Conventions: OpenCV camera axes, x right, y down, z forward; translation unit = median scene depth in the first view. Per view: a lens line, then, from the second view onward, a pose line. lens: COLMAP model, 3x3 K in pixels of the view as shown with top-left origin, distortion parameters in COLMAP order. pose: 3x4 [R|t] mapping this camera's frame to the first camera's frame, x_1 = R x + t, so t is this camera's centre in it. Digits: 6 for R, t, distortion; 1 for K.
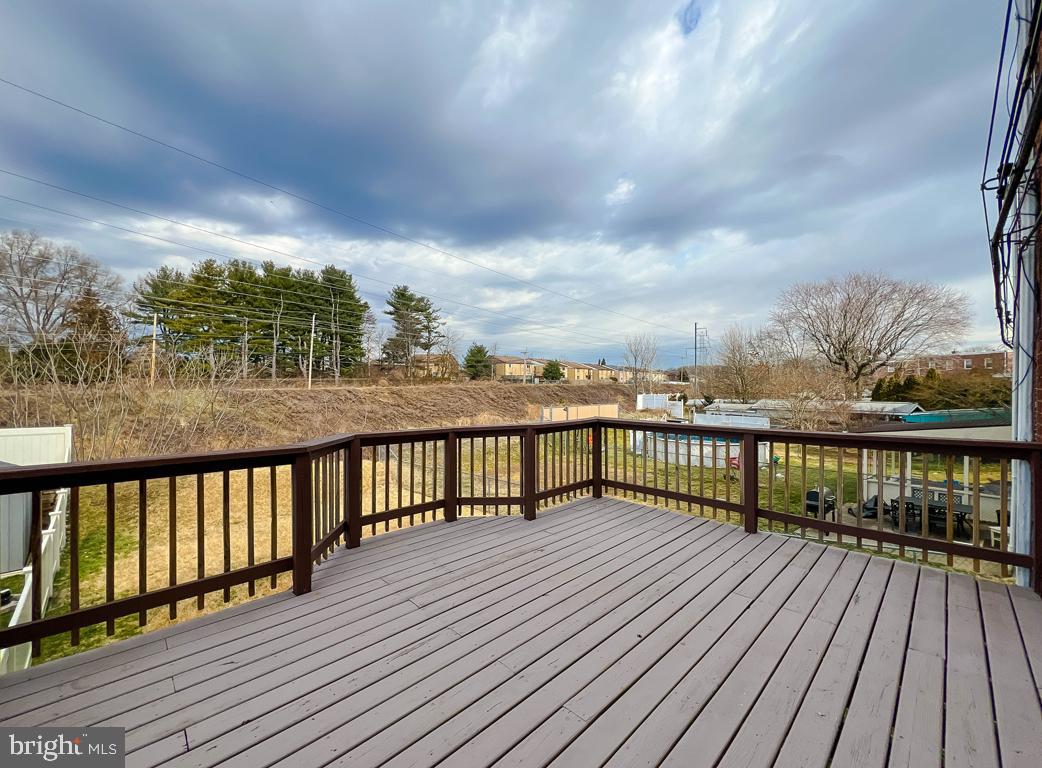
lens RADIAL K [[428.6, 0, 534.9], [0, 428.6, 386.8], [0, 0, 1]] dist [-0.000902, 0.000500]
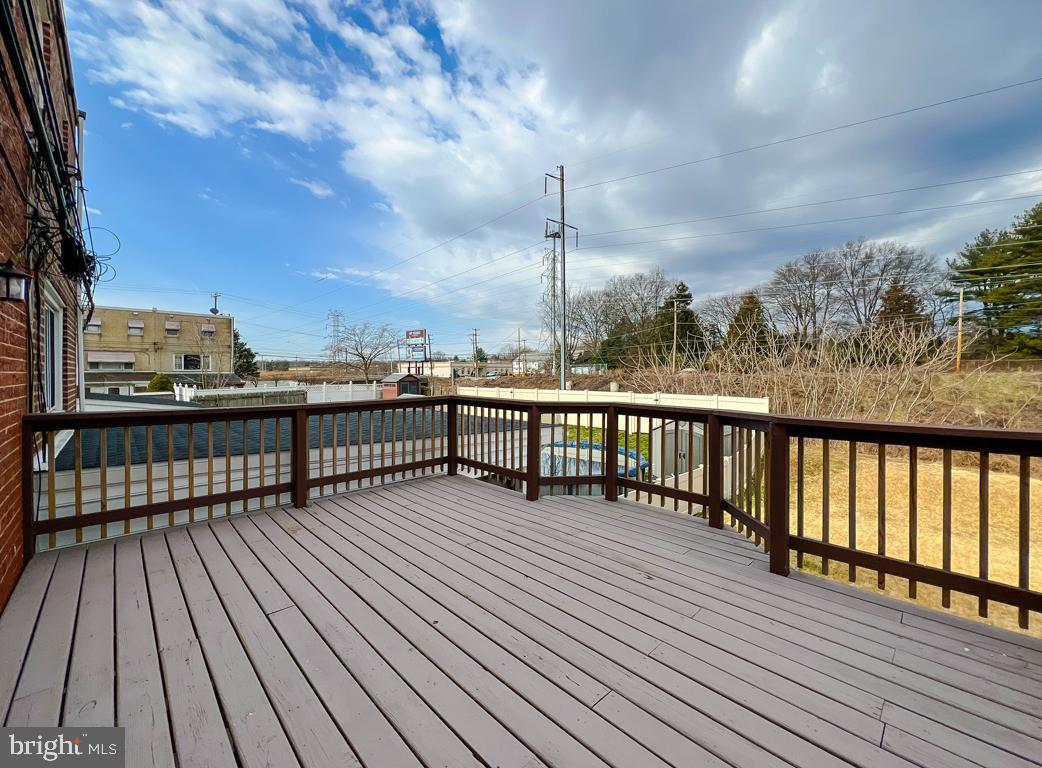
lens RADIAL K [[428.6, 0, 505.1], [0, 428.6, 378.4], [0, 0, 1]] dist [-0.000902, 0.000500]
pose [[-0.054962, 0.014948, -0.998377, 0.648610], [0.005264, 0.999878, 0.014681, 0.021838], [0.998475, -0.004449, -0.055034, 0.675407]]
